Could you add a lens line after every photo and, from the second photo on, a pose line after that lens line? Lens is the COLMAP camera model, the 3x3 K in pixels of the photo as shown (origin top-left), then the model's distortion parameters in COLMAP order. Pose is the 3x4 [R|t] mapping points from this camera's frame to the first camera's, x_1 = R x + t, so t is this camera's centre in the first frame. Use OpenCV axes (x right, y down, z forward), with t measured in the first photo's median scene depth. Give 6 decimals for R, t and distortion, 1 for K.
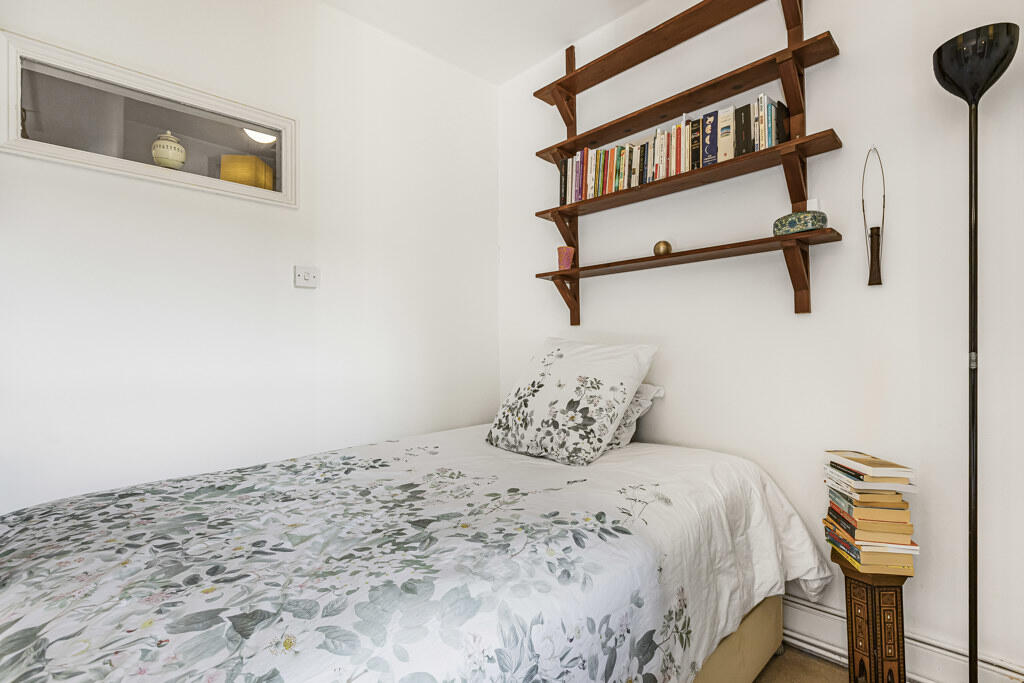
lens RADIAL K [[459.0, 0, 539.9], [0, 459.0, 344.7], [0, 0, 1]] dist [-0.001312, -0.001540]
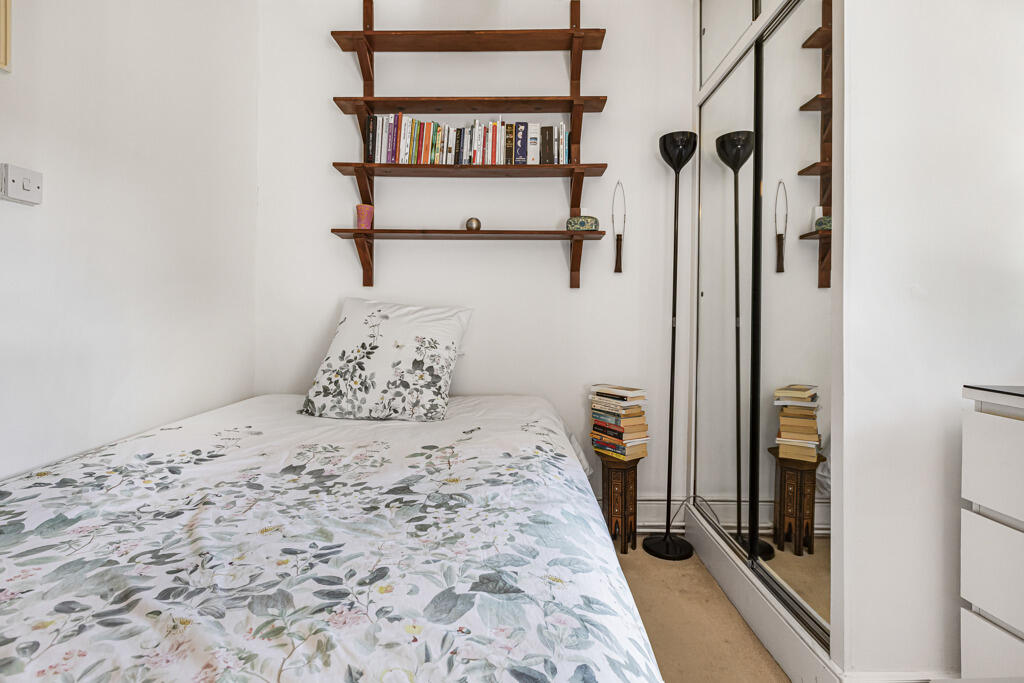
lens RADIAL K [[459.0, 0, 503.3], [0, 459.0, 309.3], [0, 0, 1]] dist [-0.001312, -0.001540]
pose [[0.749454, 0.023031, 0.661656, -0.536062], [-0.023467, 0.999691, -0.008218, 0.012506], [-0.661641, -0.009368, 0.749762, 0.111282]]
